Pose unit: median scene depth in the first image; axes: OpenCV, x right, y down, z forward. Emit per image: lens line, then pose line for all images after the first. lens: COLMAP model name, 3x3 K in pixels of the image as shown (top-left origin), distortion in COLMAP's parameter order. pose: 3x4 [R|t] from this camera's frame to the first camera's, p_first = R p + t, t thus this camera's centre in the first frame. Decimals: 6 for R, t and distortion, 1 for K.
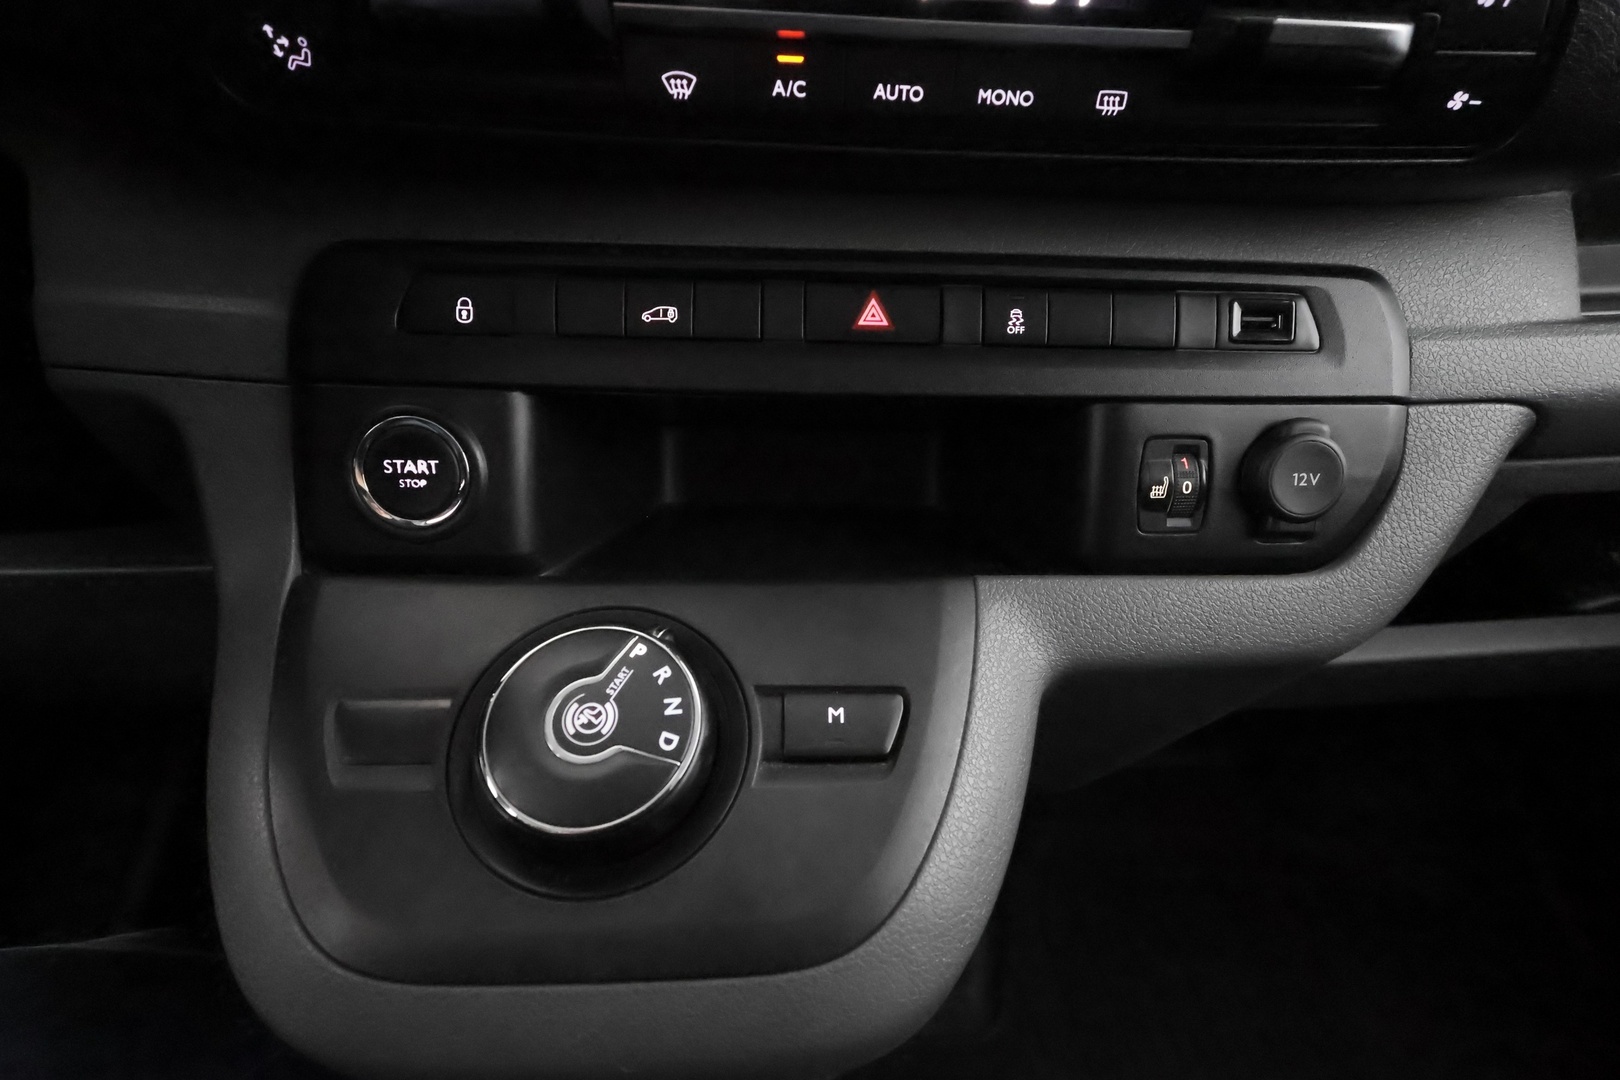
lens RADIAL K [[742.0, 0, 834.2], [0, 742.0, 558.5], [0, 0, 1]] dist [0.000817, 0.000271]
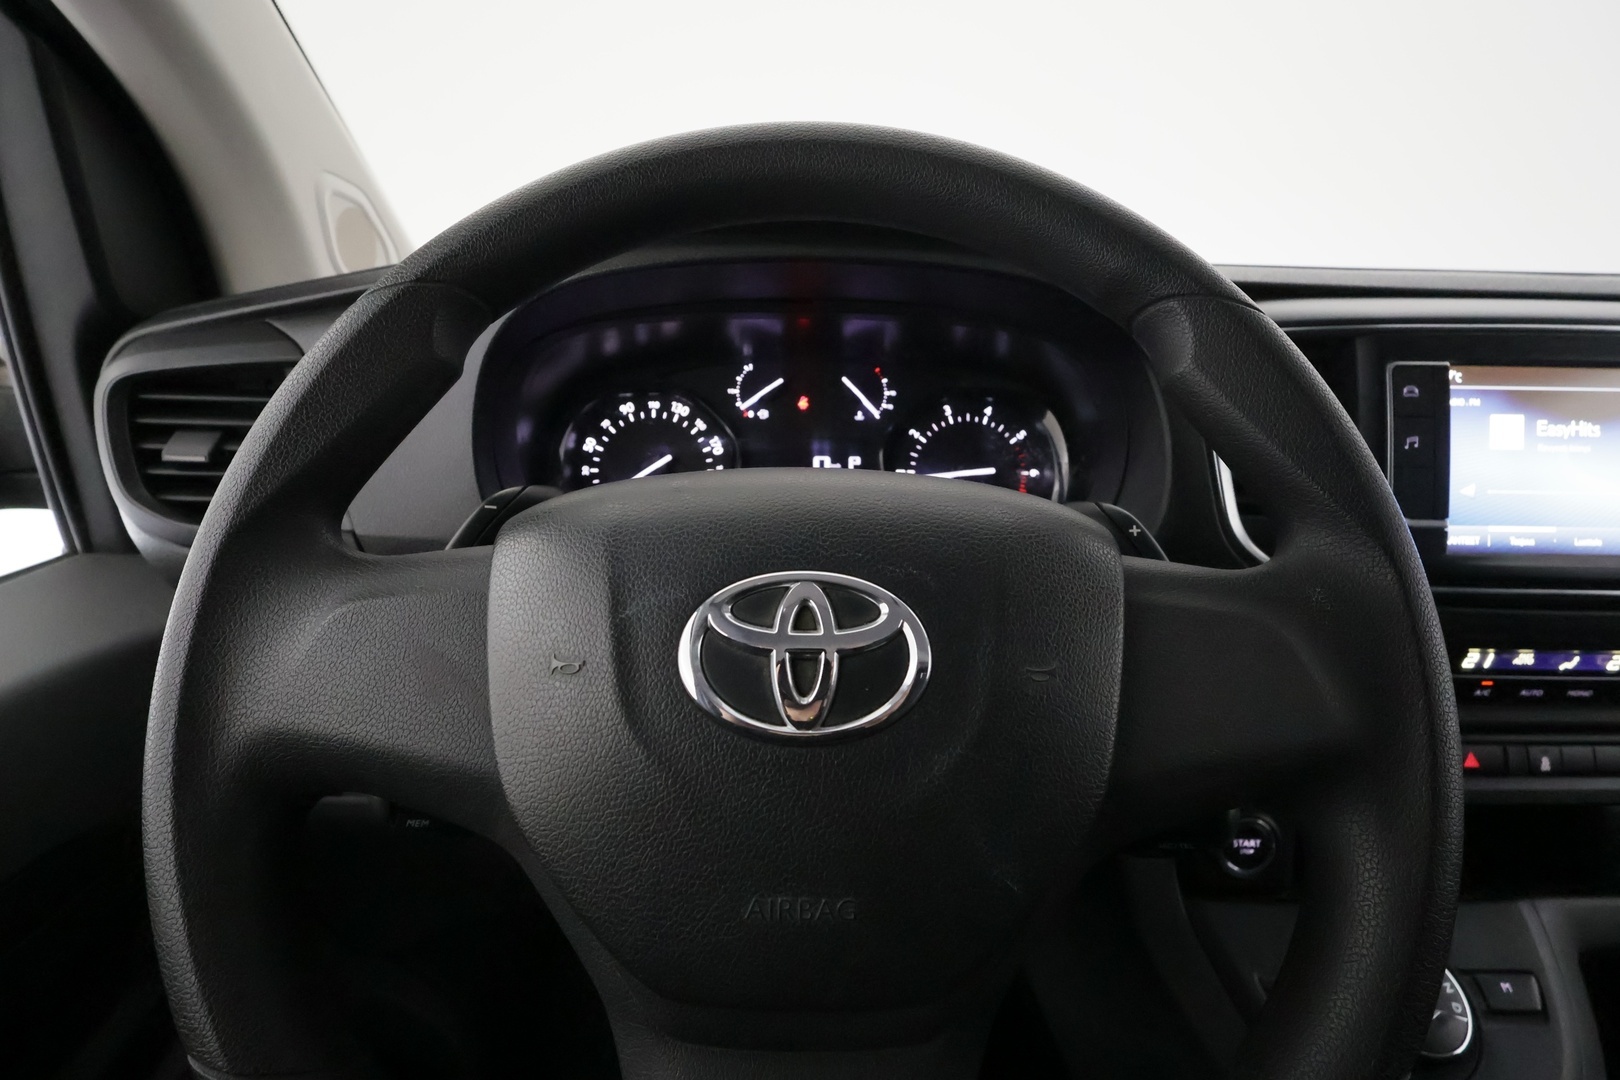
lens RADIAL K [[752.3, 0, 833.1], [0, 752.3, 550.1], [0, 0, 1]] dist [-0.000393, 0.000612]
pose [[0.999432, -0.004030, -0.033461, -1.716496], [-0.000283, 0.991786, -0.127907, -0.687100], [0.033701, 0.127844, 0.991221, -1.199035]]
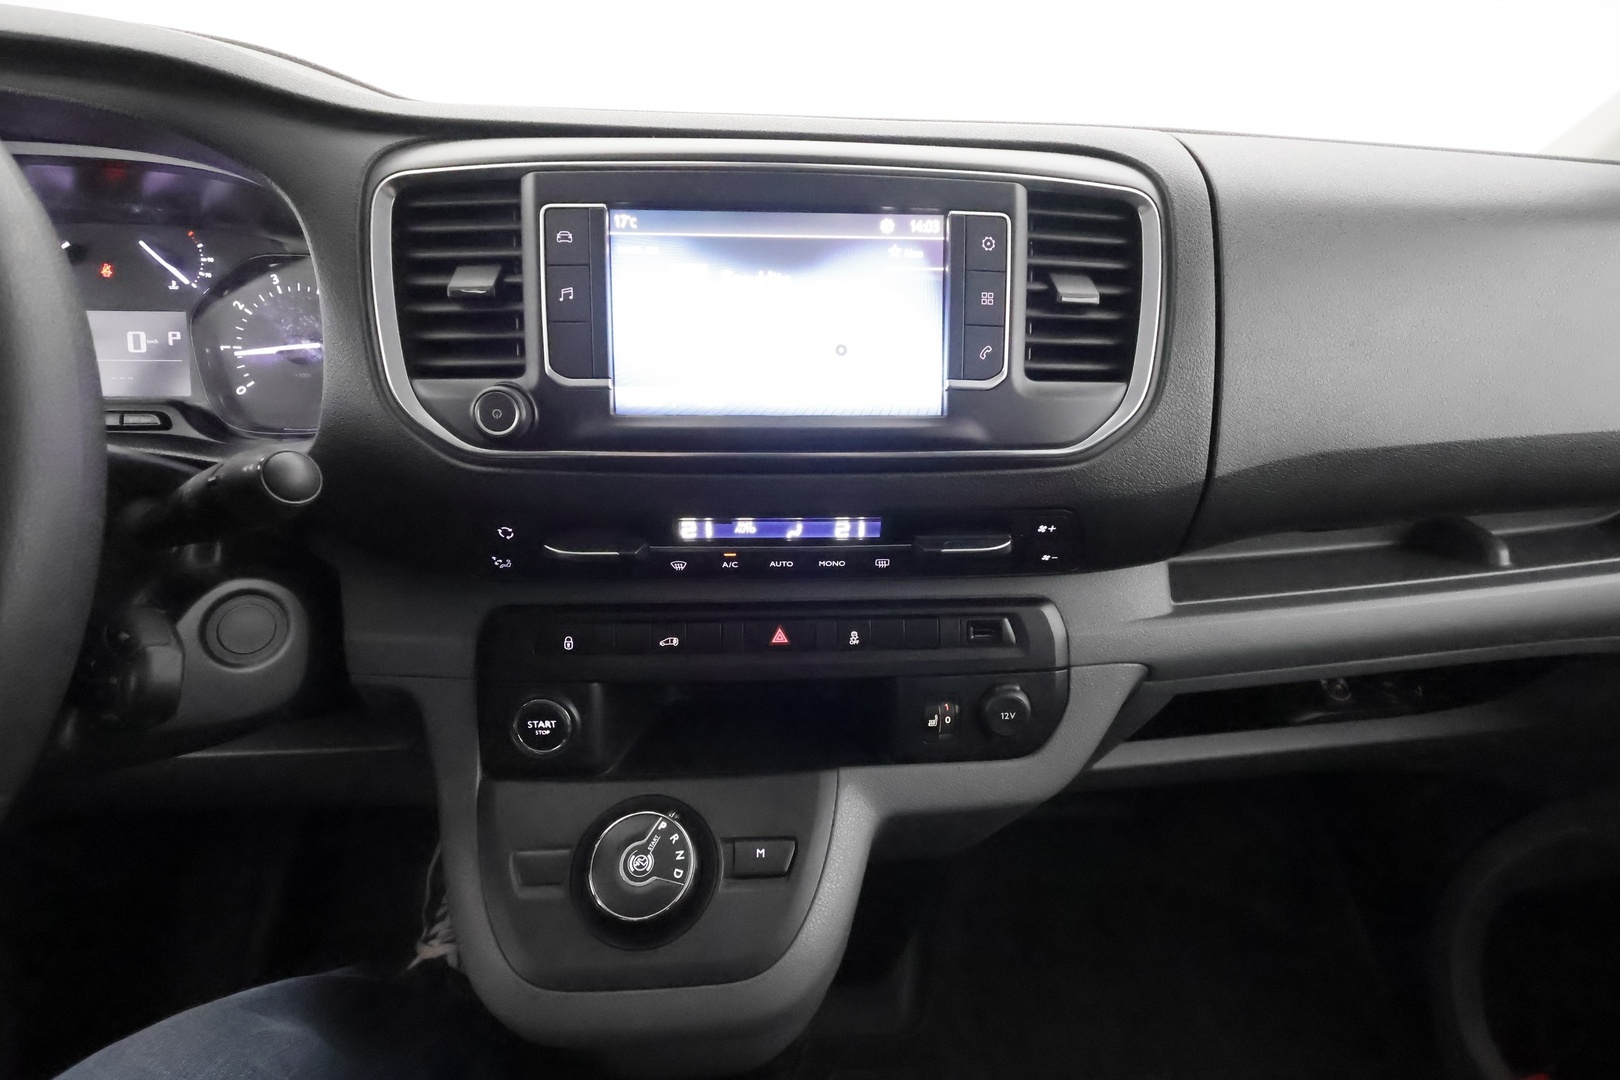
lens RADIAL K [[752.3, 0, 833.1], [0, 752.3, 550.1], [0, 0, 1]] dist [-0.000393, 0.000612]
pose [[0.999751, -0.020624, 0.008556, 0.196695], [0.020862, 0.999368, -0.028785, -0.542978], [-0.007957, 0.028956, 0.999549, -1.055792]]
